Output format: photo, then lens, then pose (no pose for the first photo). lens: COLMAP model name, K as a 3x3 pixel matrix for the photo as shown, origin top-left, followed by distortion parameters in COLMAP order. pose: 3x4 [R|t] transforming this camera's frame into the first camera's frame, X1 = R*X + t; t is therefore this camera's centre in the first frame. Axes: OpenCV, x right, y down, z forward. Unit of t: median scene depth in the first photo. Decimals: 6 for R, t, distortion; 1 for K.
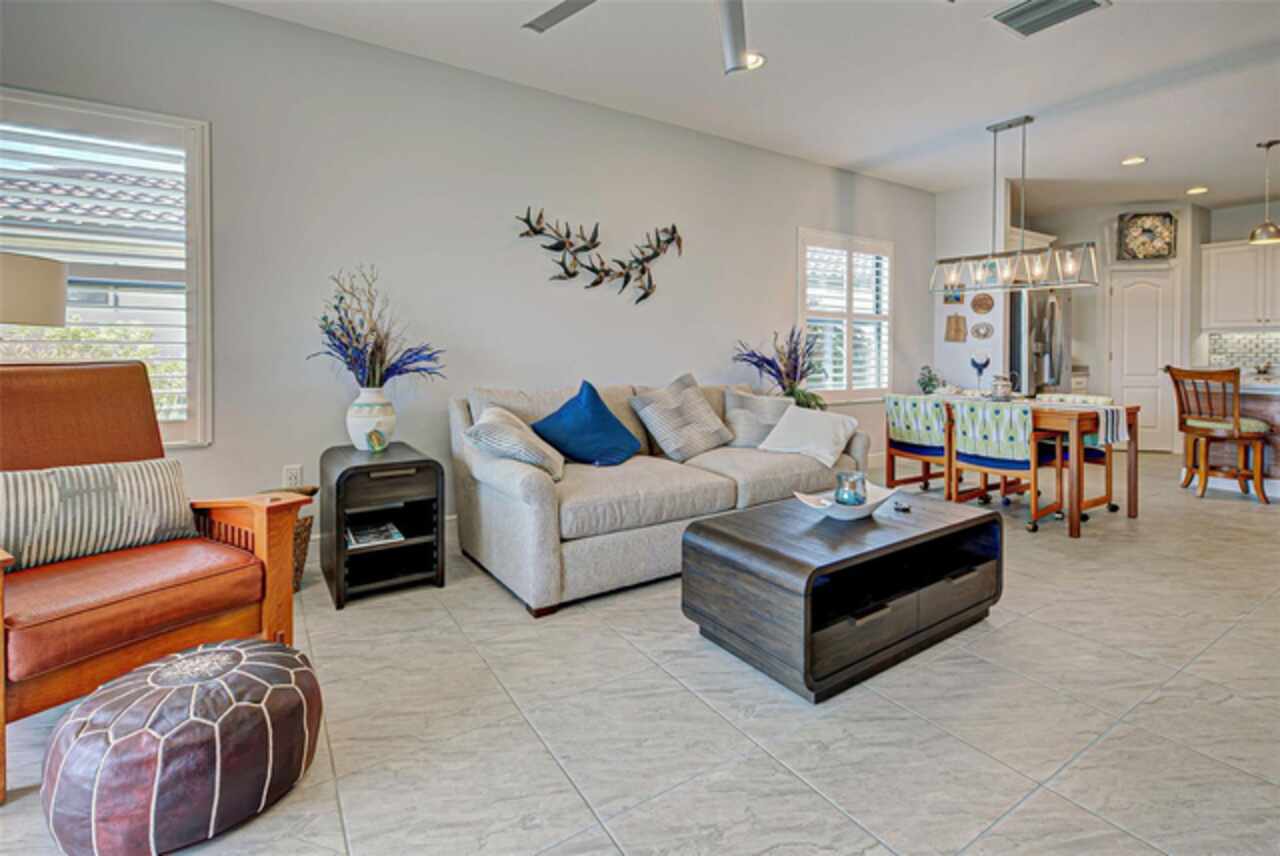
lens RADIAL K [[596.7, 0, 654.9], [0, 596.7, 355.9], [0, 0, 1]] dist [0.002646, -0.000982]
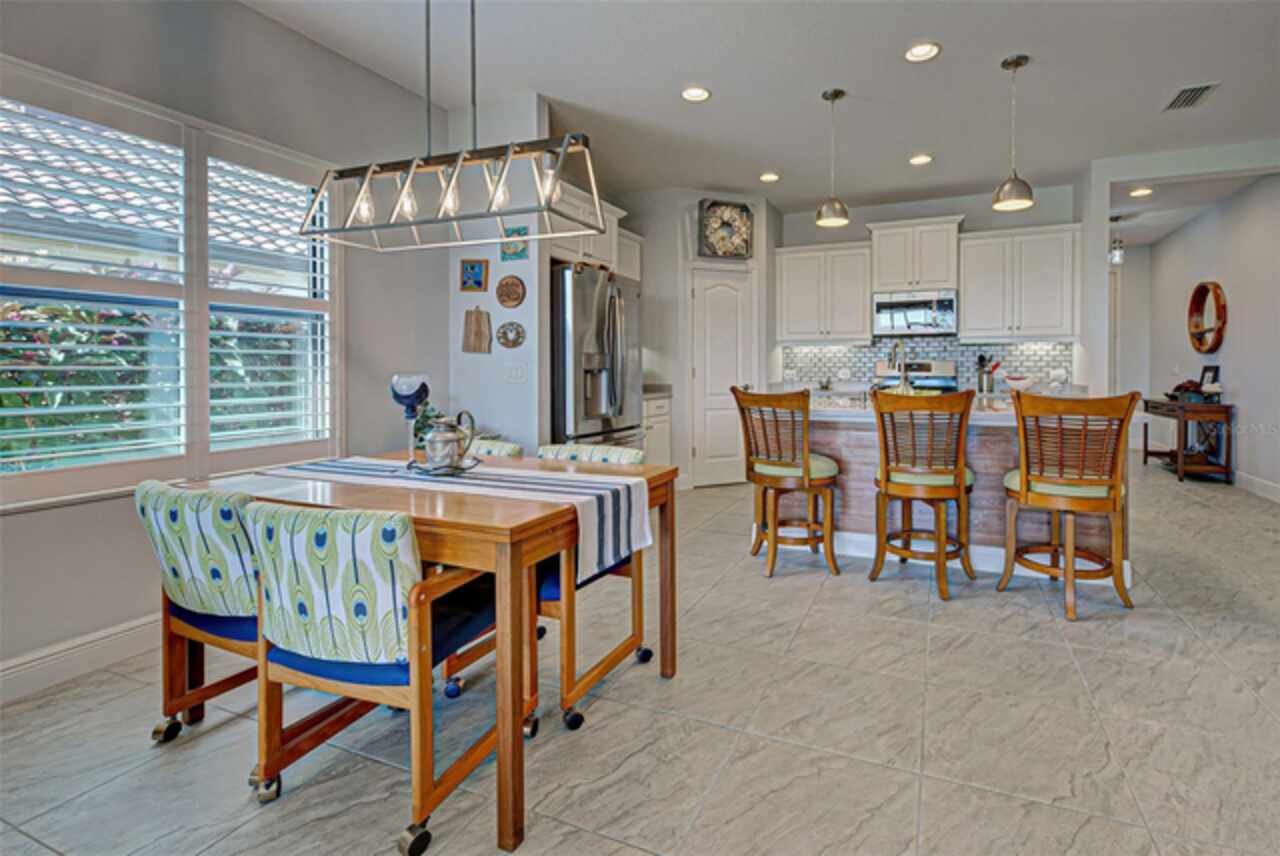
lens RADIAL K [[586.7, 0, 705.2], [0, 586.7, 367.9], [0, 0, 1]] dist [0.012546, 0.000235]
pose [[0.822401, -0.006372, 0.568873, 0.450557], [0.009935, 0.999946, -0.003162, -0.004289], [-0.568822, 0.008252, 0.822419, 0.464563]]
